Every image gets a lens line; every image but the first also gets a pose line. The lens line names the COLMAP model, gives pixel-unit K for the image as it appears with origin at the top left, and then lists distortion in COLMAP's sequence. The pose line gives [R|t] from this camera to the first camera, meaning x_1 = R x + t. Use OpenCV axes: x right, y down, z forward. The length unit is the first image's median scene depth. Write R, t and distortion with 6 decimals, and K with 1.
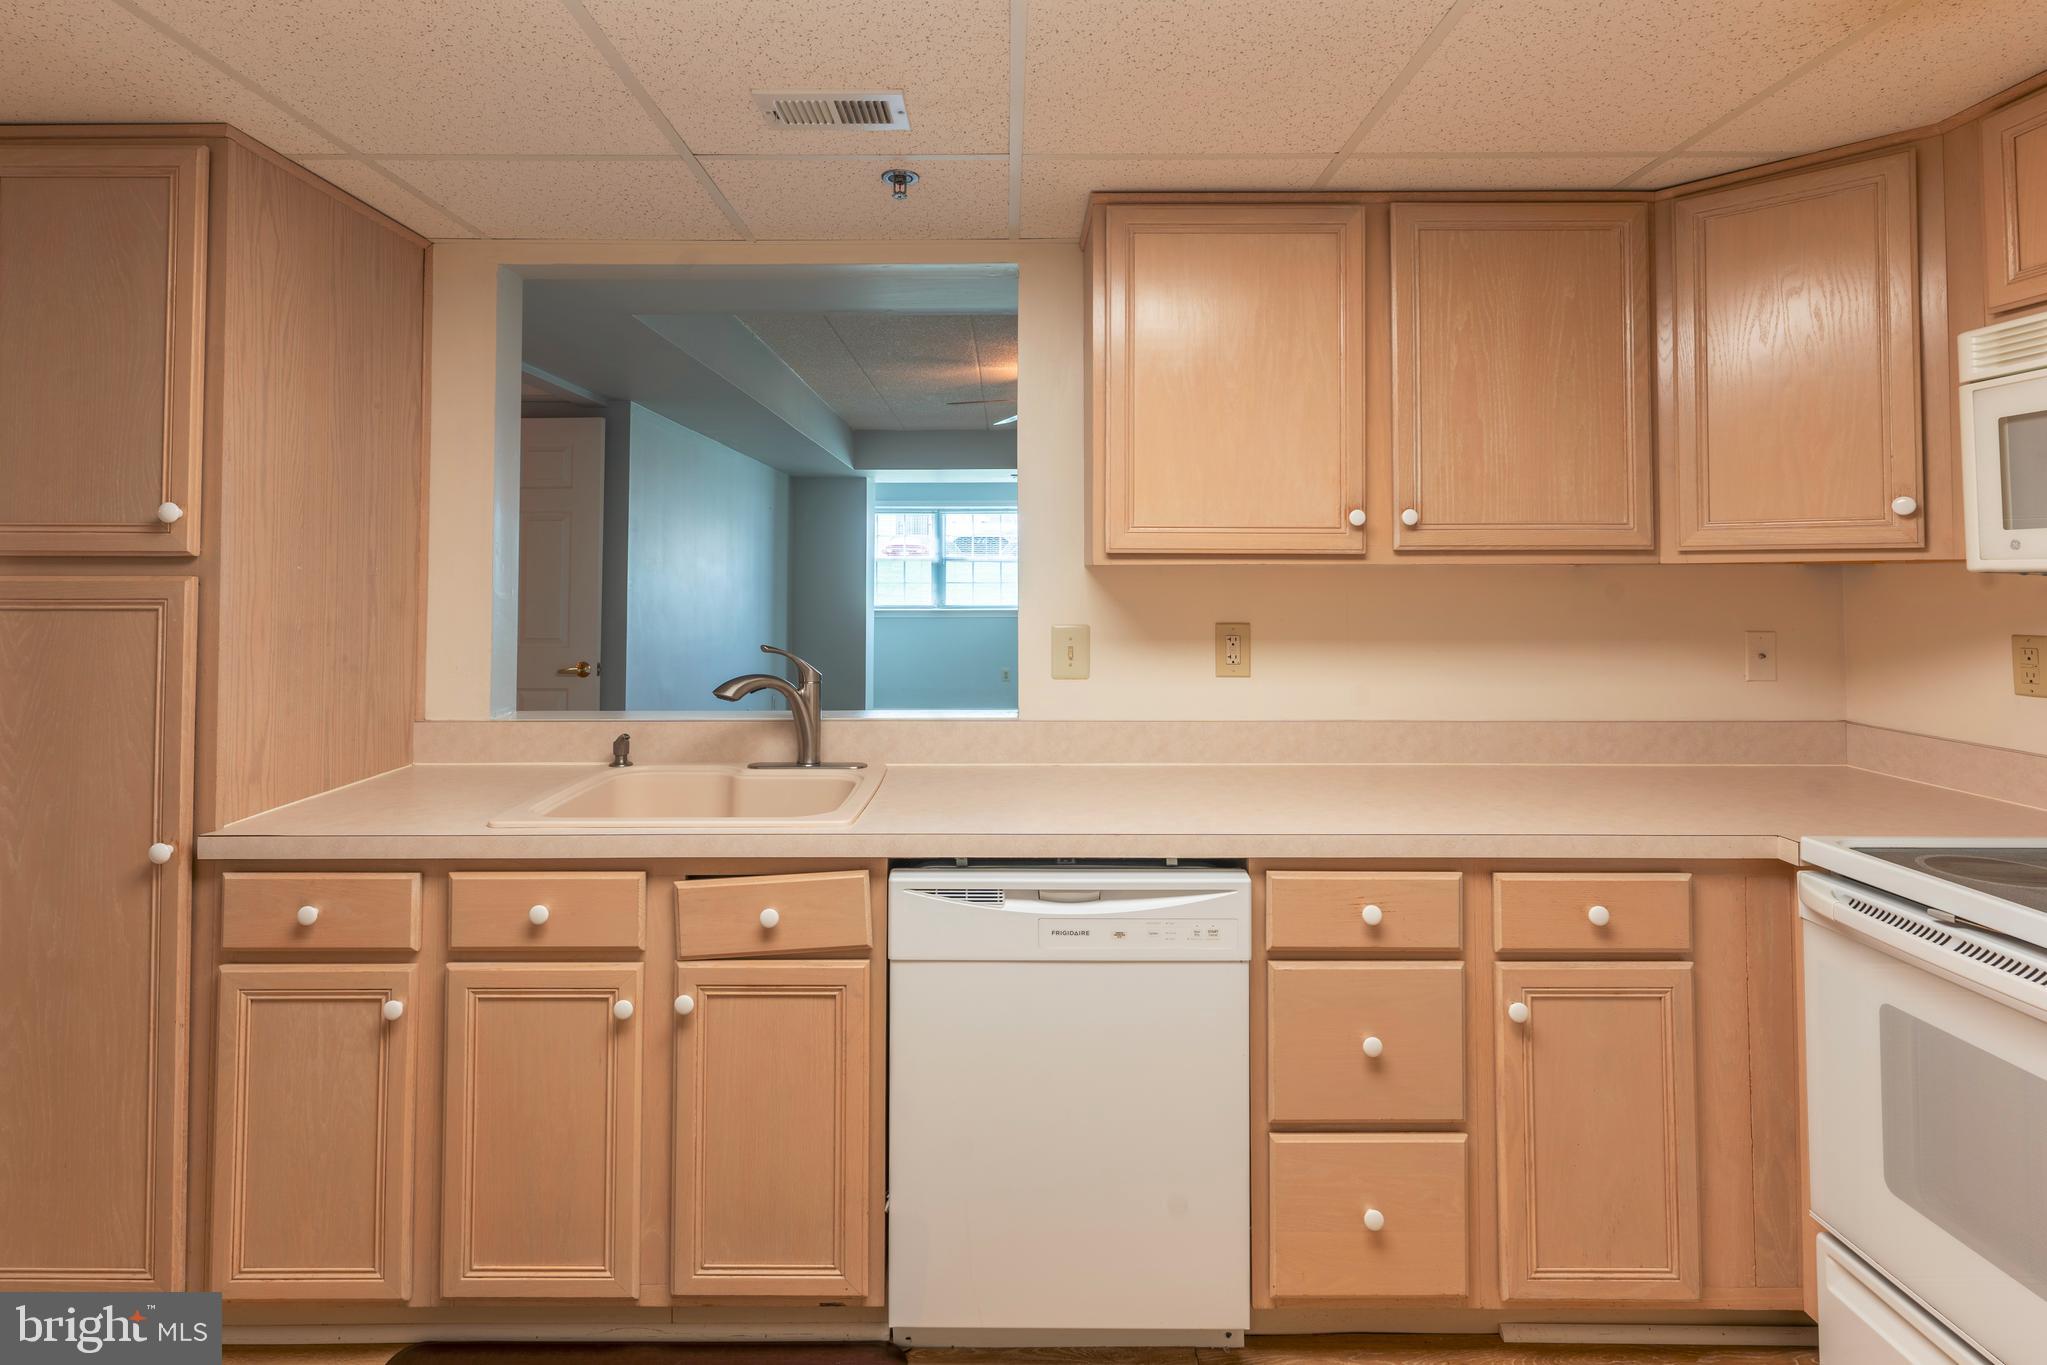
lens RADIAL K [[1022.4, 0, 1018.5], [0, 1022.4, 550.5], [0, 0, 1]] dist [0.001143, -0.000071]
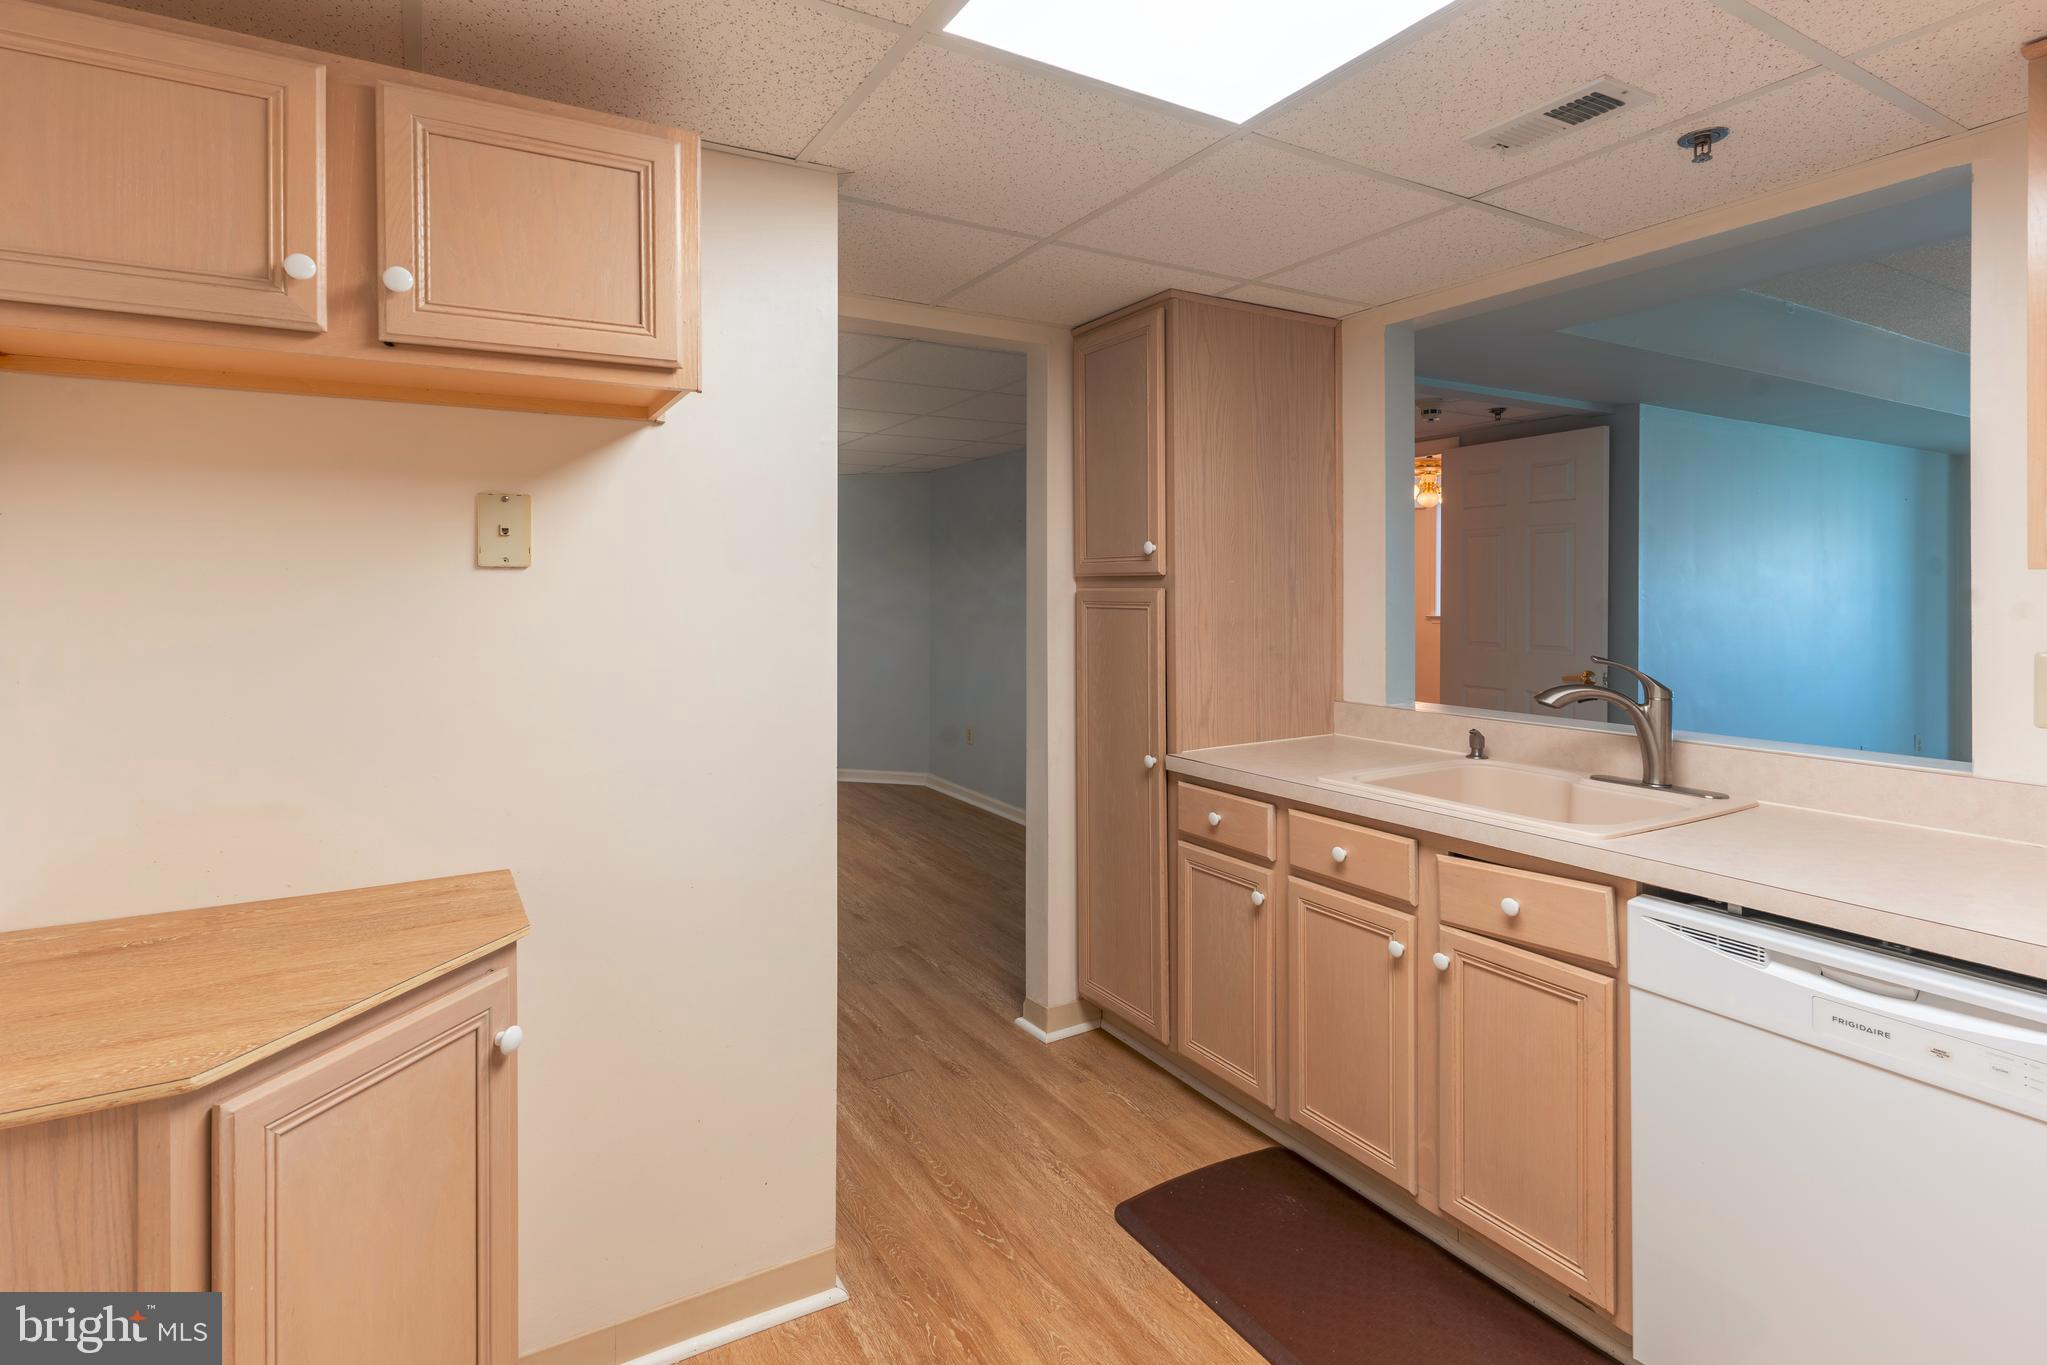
lens RADIAL K [[997.5, 0, 1022.5], [0, 997.5, 600.9], [0, 0, 1]] dist [0.001580, 0.000611]
pose [[0.516614, 0.009313, -0.856168, 0.377432], [0.025307, 0.999338, 0.026141, -0.000432], [0.855844, -0.035172, 0.516036, 0.036171]]
